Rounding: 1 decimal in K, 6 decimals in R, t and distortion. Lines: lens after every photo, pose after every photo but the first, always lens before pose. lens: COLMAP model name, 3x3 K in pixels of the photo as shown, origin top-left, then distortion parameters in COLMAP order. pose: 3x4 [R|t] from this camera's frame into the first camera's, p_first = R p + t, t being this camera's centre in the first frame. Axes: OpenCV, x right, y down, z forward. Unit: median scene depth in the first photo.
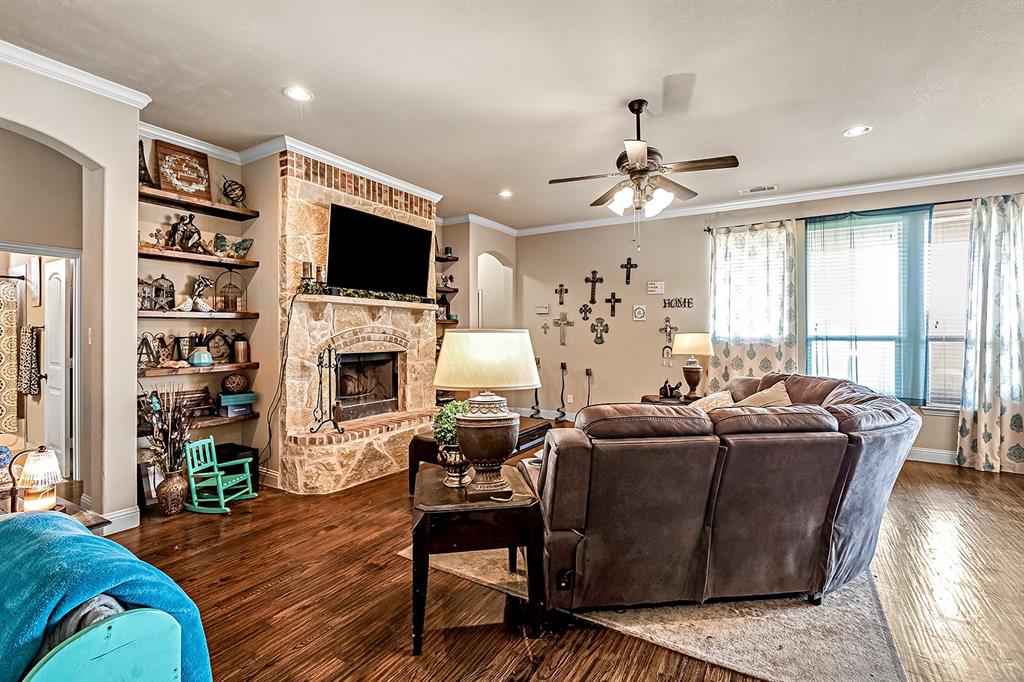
lens RADIAL K [[459.5, 0, 509.3], [0, 459.5, 331.4], [0, 0, 1]] dist [0.000892, 0.000060]
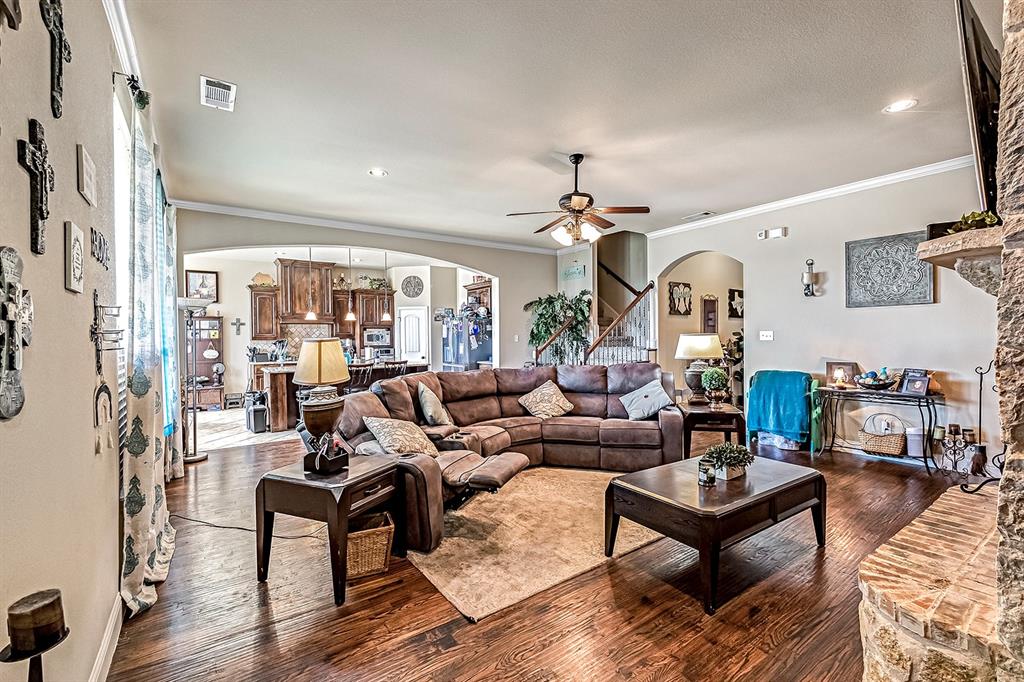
lens RADIAL K [[448.3, 0, 512.0], [0, 448.3, 341.0], [0, 0, 1]] dist [-0.002467, -0.000077]
pose [[-0.914984, 0.005257, 0.403456, -0.032005], [0.009084, 0.999930, 0.007573, 0.001489], [-0.403388, 0.010594, -0.914968, 1.287935]]
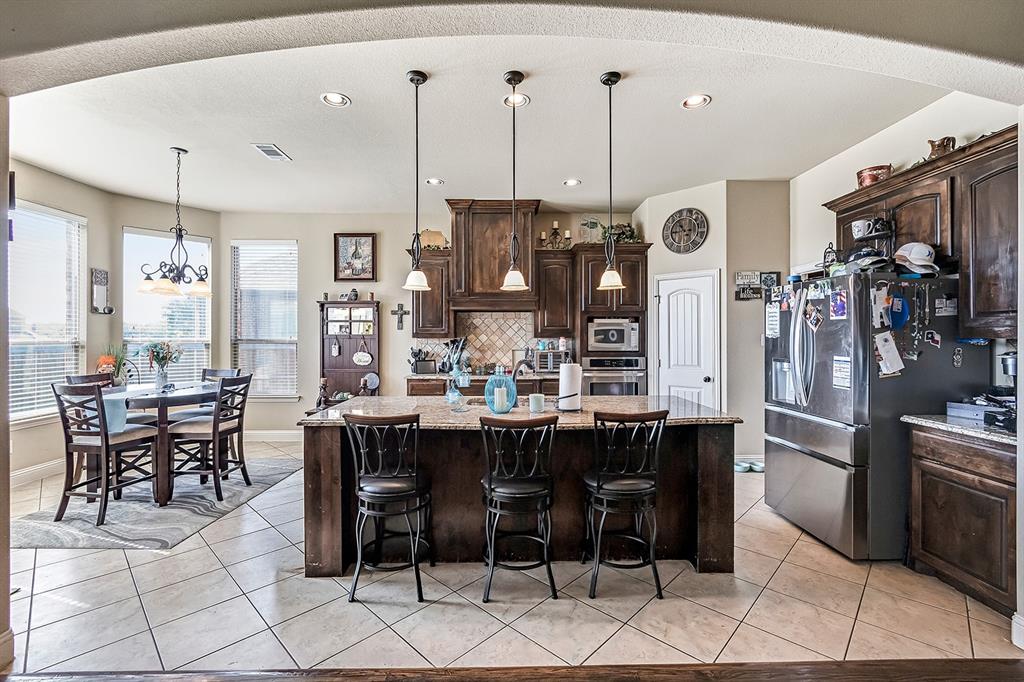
lens RADIAL K [[444.3, 0, 509.0], [0, 444.3, 338.4], [0, 0, 1]] dist [-0.002636, 0.000564]
pose [[-0.535350, -0.004504, 0.844618, 0.519777], [-0.001538, 0.999989, 0.004357, -0.001654], [-0.844629, 0.001033, -0.535351, 0.542198]]
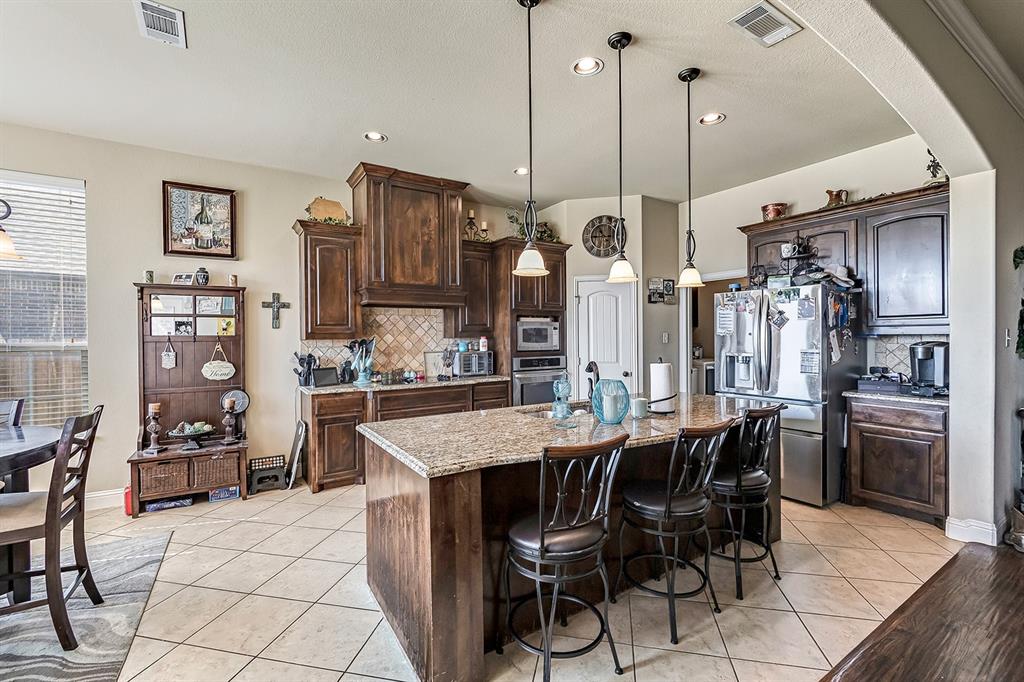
lens RADIAL K [[446.2, 0, 512.0], [0, 446.2, 341.0], [0, 0, 1]] dist [-0.006784, 0.000327]
pose [[-0.900901, 0.001428, 0.434021, 0.839793], [0.006447, 0.999928, 0.010093, -0.000642], [-0.433976, 0.011891, -0.900846, 0.712403]]
